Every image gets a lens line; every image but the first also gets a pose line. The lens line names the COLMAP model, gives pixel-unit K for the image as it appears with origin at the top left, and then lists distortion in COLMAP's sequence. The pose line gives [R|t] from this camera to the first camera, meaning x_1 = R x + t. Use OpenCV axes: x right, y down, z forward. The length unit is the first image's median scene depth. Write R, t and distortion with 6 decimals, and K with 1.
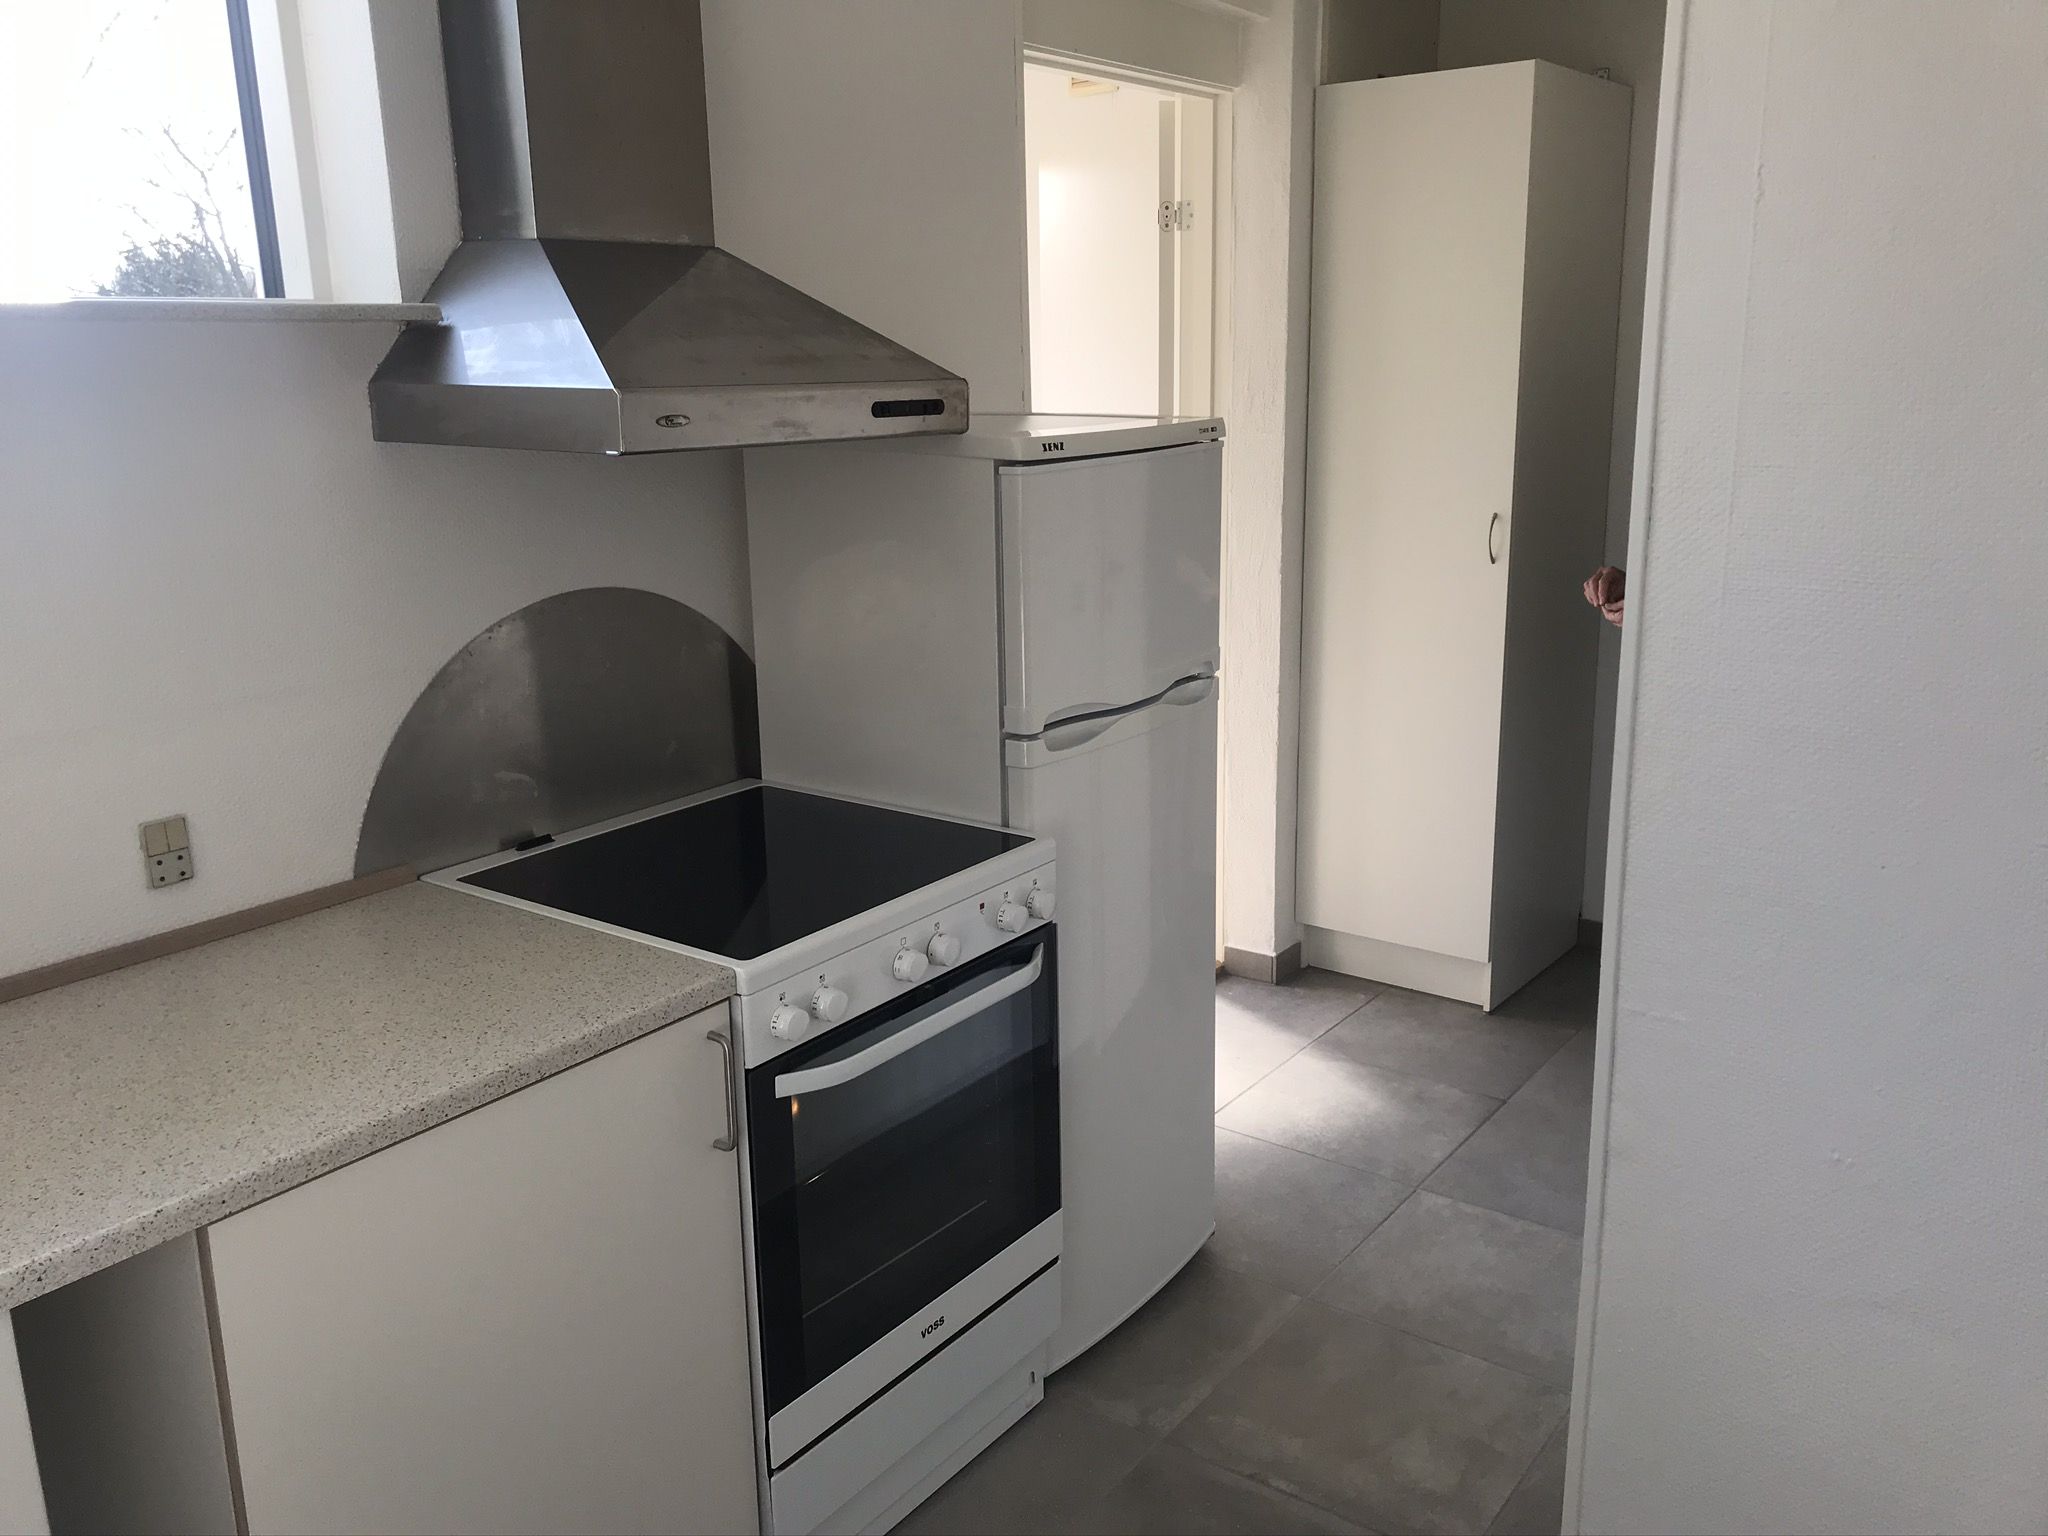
lens RADIAL K [[1694.0, 0, 1022.5], [0, 1694.0, 755.3], [0, 0, 1]] dist [0.067454, -0.000658]
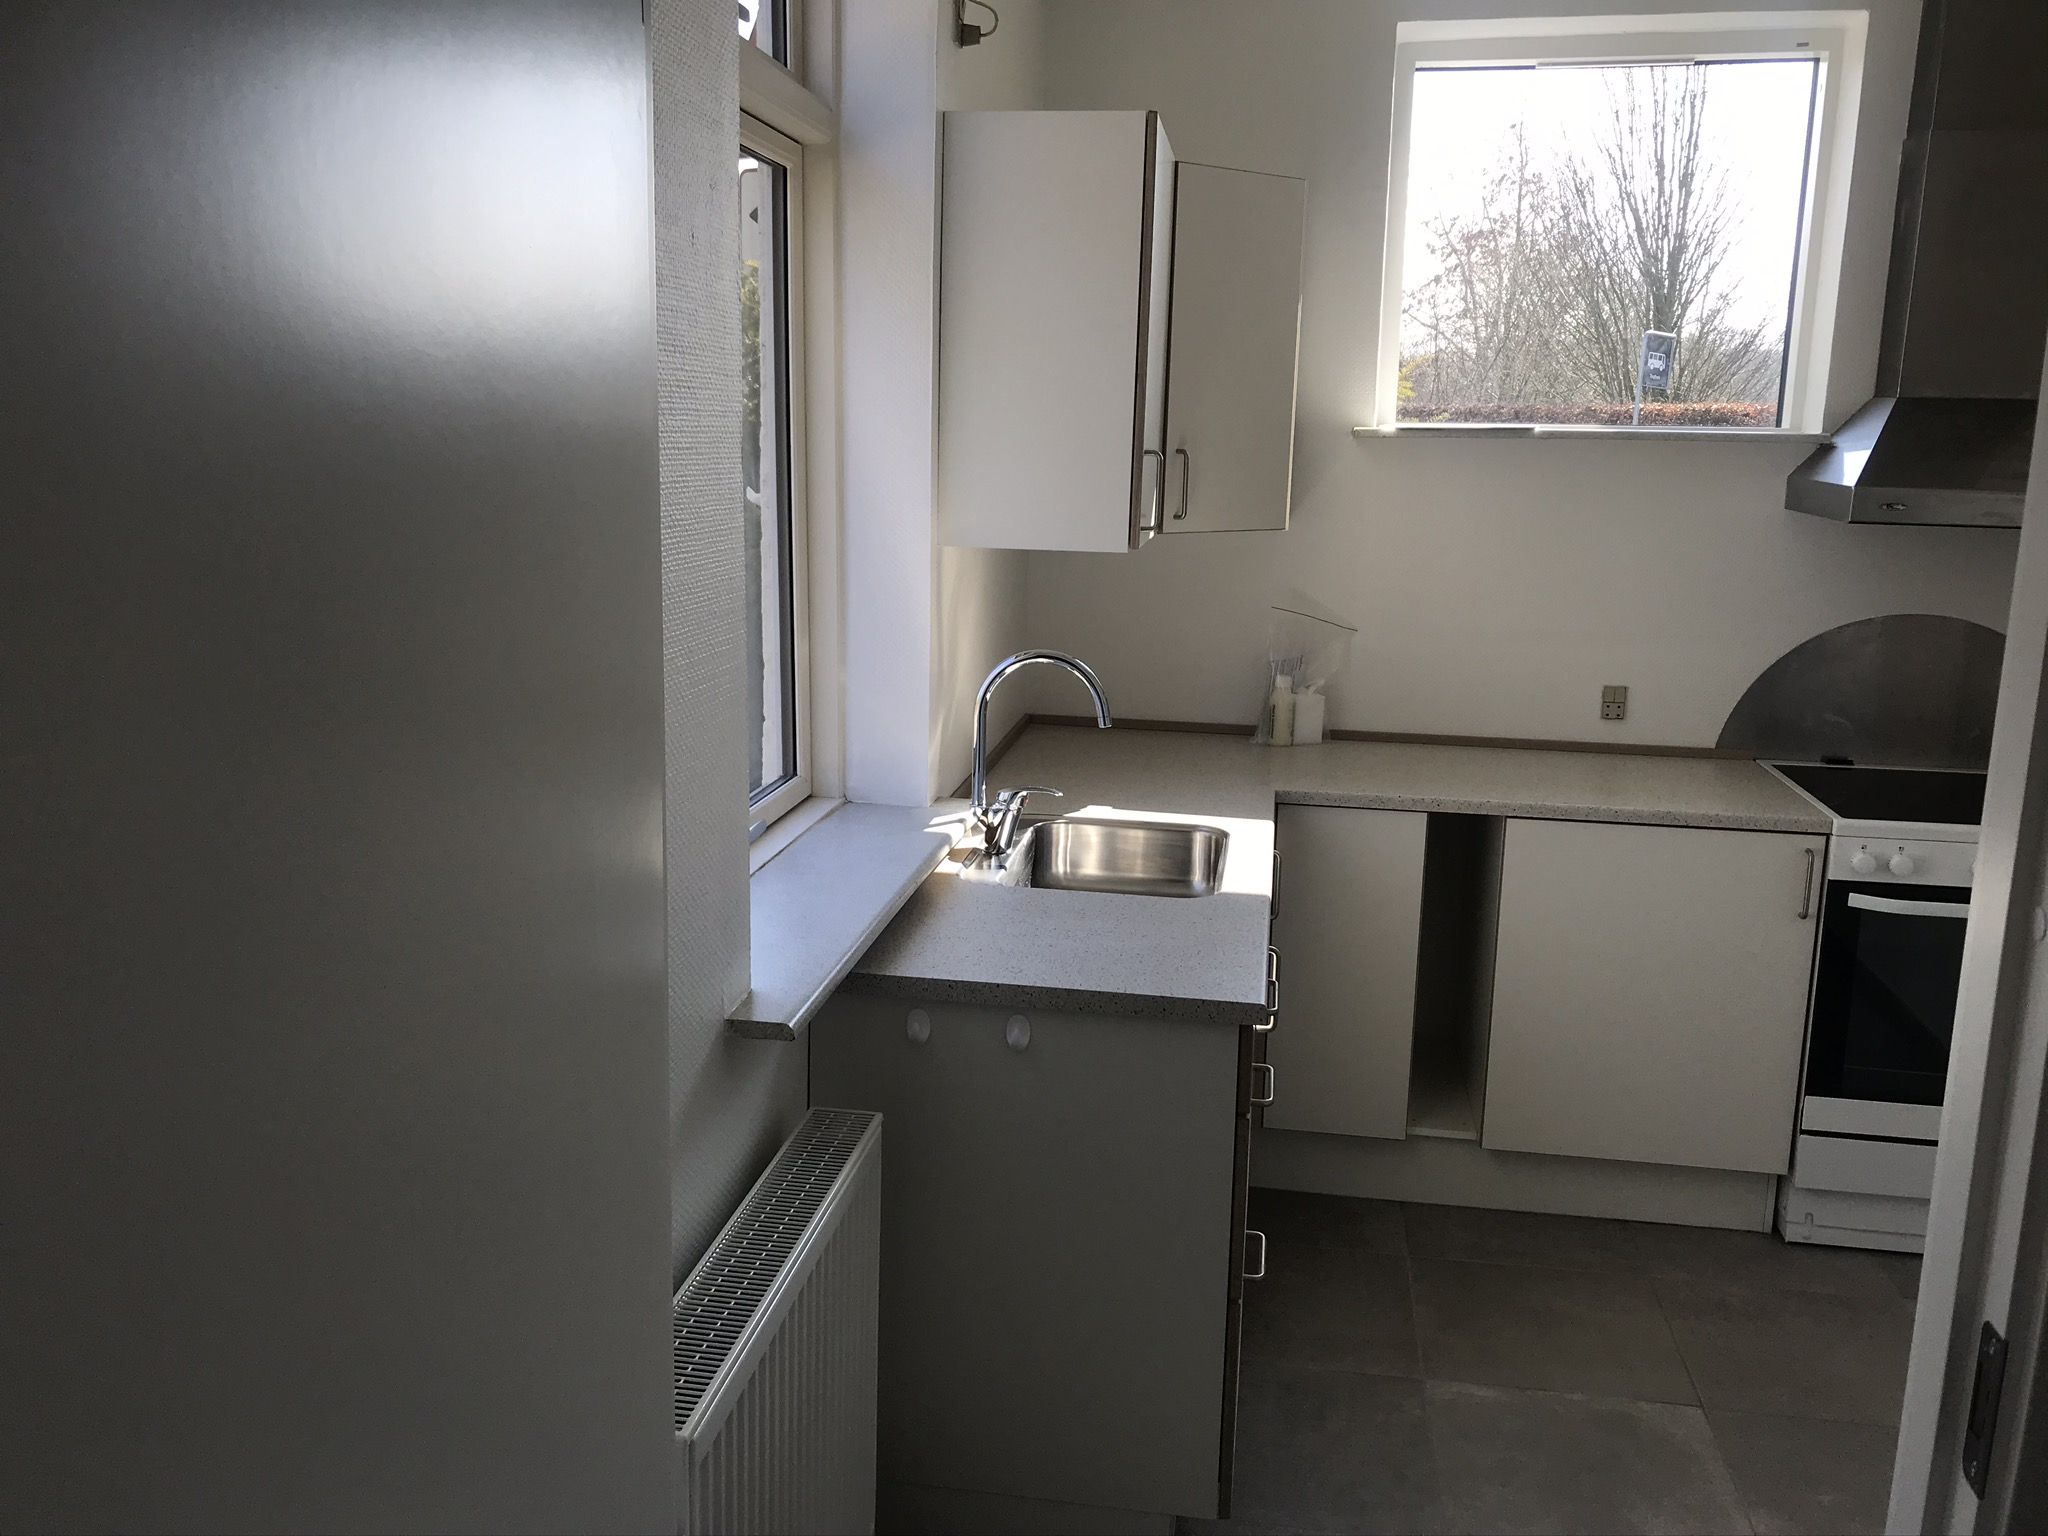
lens RADIAL K [[1694.0, 0, 1022.5], [0, 1694.0, 755.3], [0, 0, 1]] dist [0.067454, -0.000658]
pose [[0.464619, 0.203846, -0.861728, 0.876959], [-0.239621, 0.965779, 0.099263, 0.080184], [0.852473, 0.160368, 0.497565, -0.544329]]
